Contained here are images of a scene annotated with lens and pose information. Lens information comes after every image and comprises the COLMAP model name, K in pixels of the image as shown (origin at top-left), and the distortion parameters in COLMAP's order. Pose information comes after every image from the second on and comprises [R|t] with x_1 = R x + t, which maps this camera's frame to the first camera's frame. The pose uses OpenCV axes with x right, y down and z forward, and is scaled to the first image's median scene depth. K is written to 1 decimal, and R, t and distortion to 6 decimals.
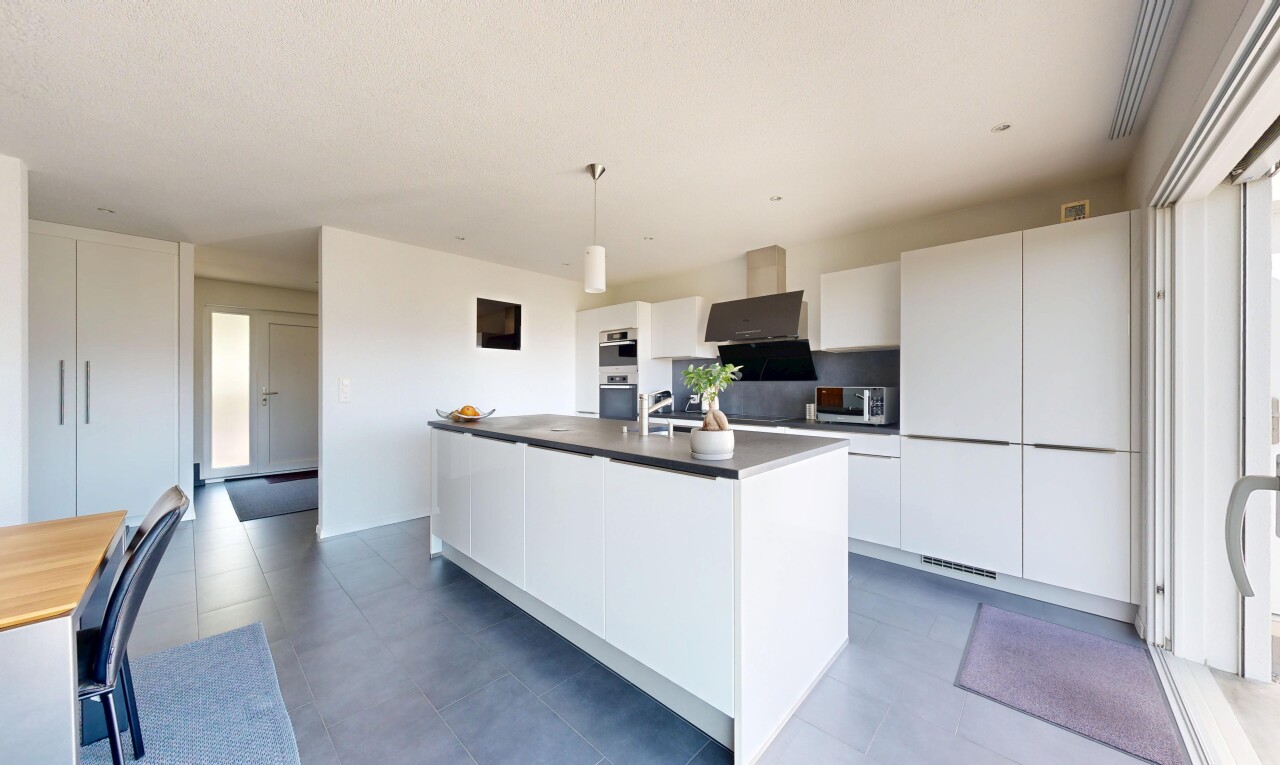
lens RADIAL K [[429.3, 0, 639.7], [0, 429.3, 383.7], [0, 0, 1]] dist [-0.001205, 0.000054]
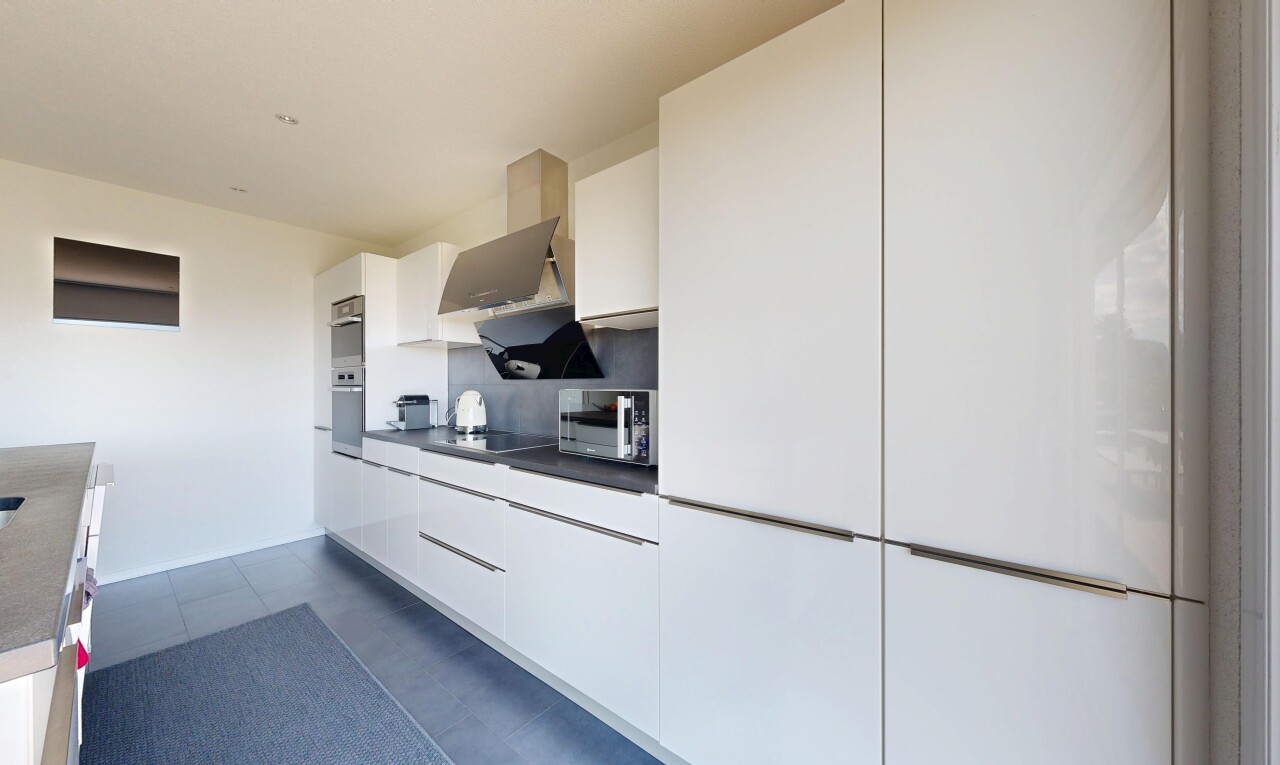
lens RADIAL K [[429.3, 0, 636.7], [0, 429.3, 384.4], [0, 0, 1]] dist [-0.001205, 0.000054]
pose [[0.996796, -0.001816, 0.079967, 0.346310], [0.001641, 0.999996, 0.002262, 0.000334], [-0.079970, -0.002123, 0.996795, 0.342773]]
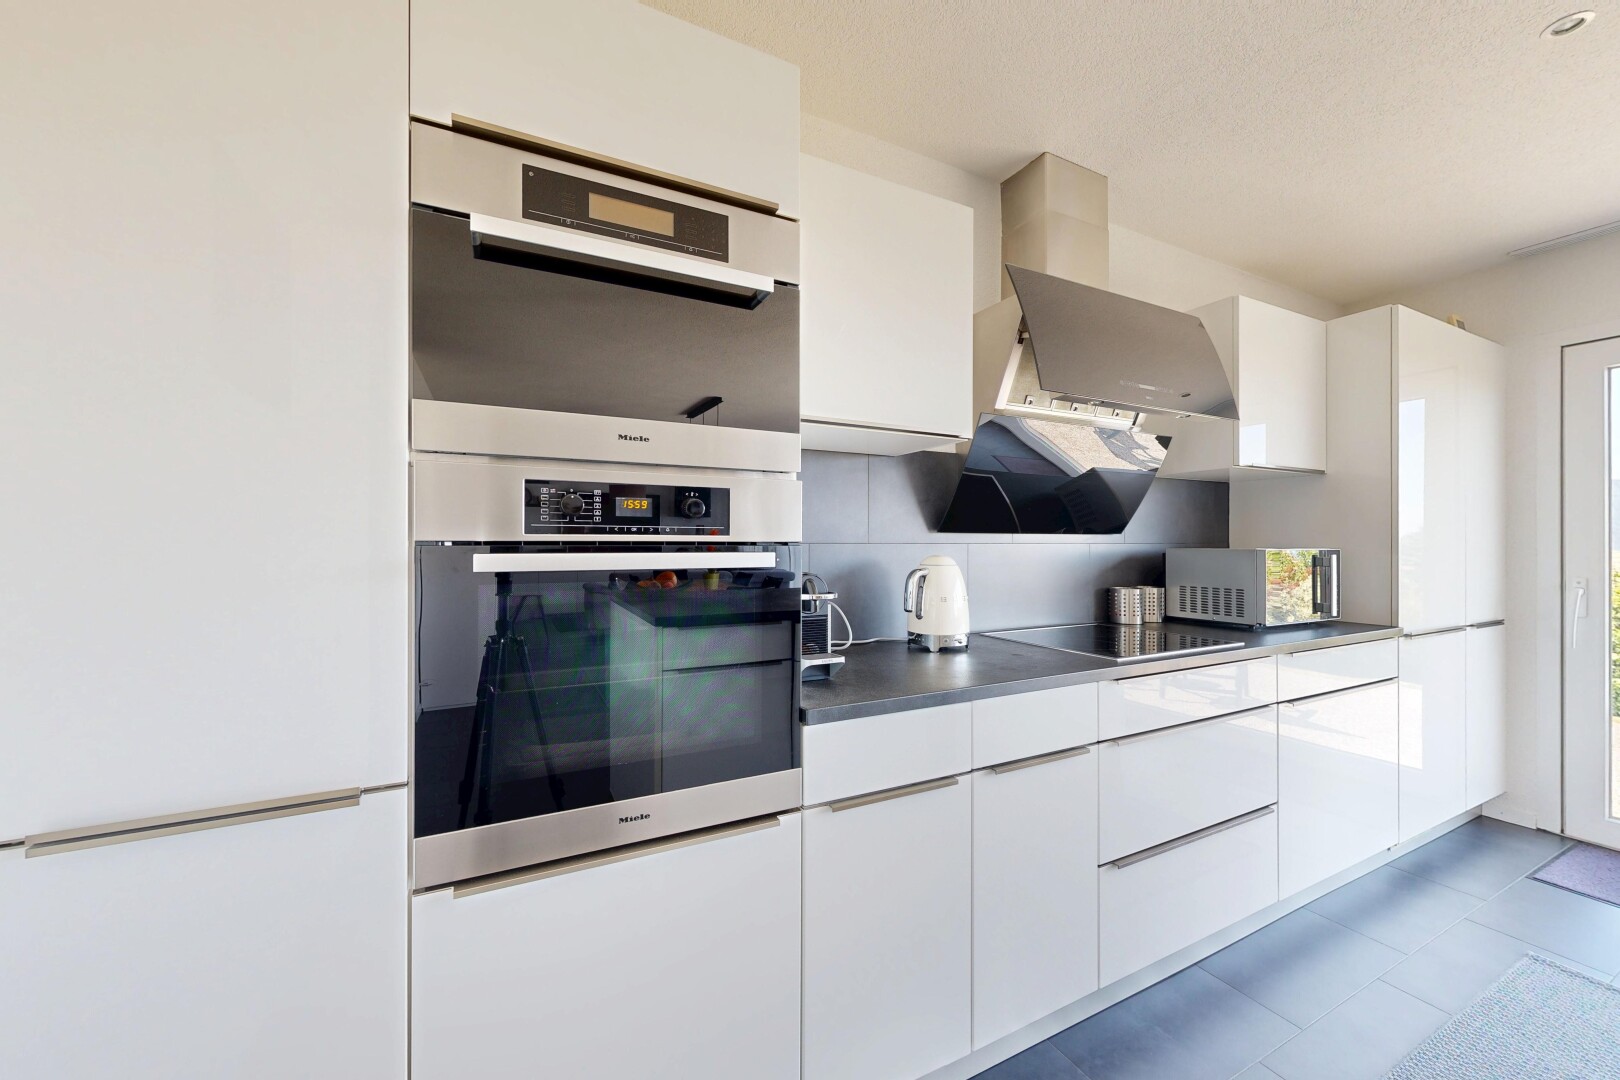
lens RADIAL K [[612.3, 0, 815.6], [0, 612.3, 544.1], [0, 0, 1]] dist [-0.000869, 0.000071]
pose [[0.309813, -0.002203, 0.950795, -0.238969], [-0.001678, 0.999994, 0.002863, 0.001320], [-0.950796, -0.002483, 0.309807, 0.917737]]
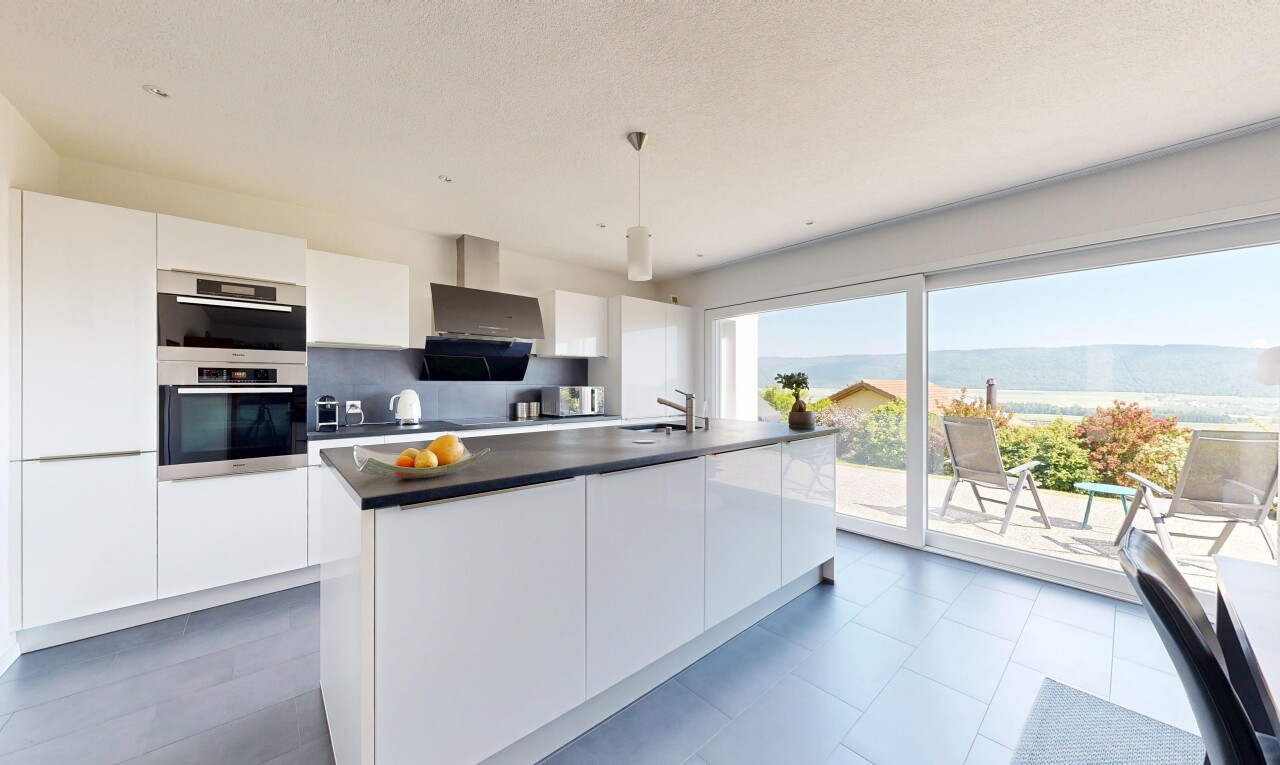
lens RADIAL K [[429.3, 0, 639.1], [0, 429.3, 383.3], [0, 0, 1]] dist [-0.001205, 0.000054]
pose [[0.089775, 0.001617, 0.995961, -0.534695], [0.000821, 0.999998, -0.001697, 0.000301], [-0.995962, 0.000970, 0.089773, 0.505127]]
